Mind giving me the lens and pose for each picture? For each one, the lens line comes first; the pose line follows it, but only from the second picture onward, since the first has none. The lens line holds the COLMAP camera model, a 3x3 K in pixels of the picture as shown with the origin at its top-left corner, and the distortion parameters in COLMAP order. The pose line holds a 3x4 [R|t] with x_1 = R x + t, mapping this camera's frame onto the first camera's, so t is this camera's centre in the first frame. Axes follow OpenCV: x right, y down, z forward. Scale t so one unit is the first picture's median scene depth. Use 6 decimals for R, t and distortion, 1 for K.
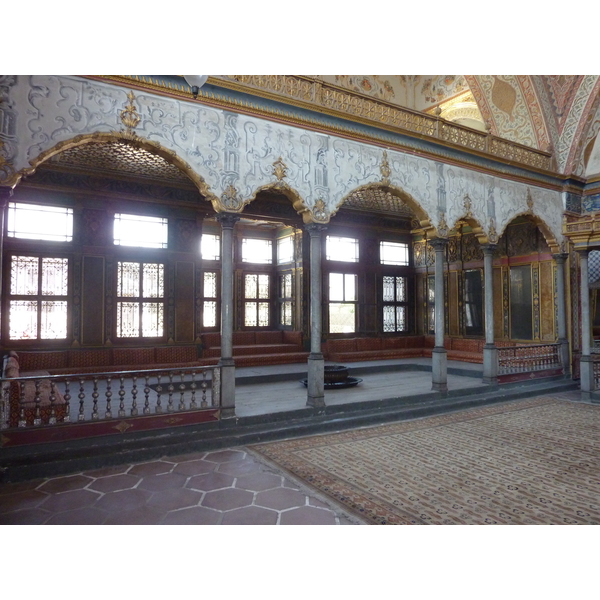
lens RADIAL K [[457.3, 0, 307.4], [0, 457.3, 290.2], [0, 0, 1]] dist [-0.027361, -0.004674]
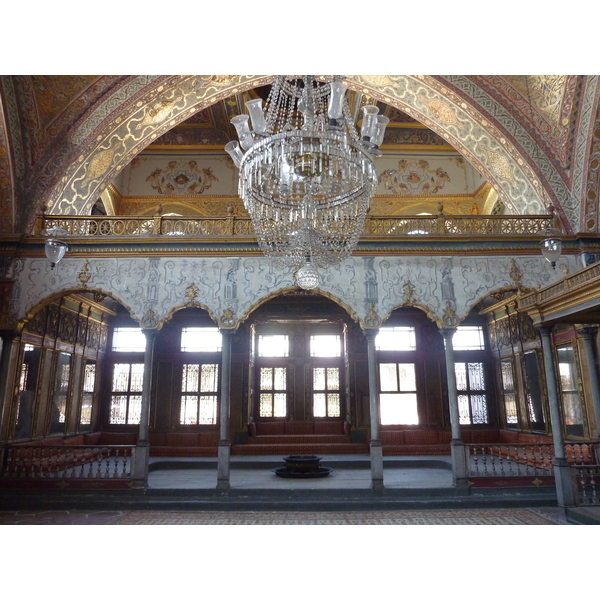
lens RADIAL K [[457.3, 0, 301.6], [0, 457.3, 294.5], [0, 0, 1]] dist [-0.027361, -0.004674]
pose [[0.857315, -0.122984, -0.499886, 0.612252], [0.029696, 0.981242, -0.190480, -0.000057], [0.513935, 0.148457, 0.844886, 0.045577]]
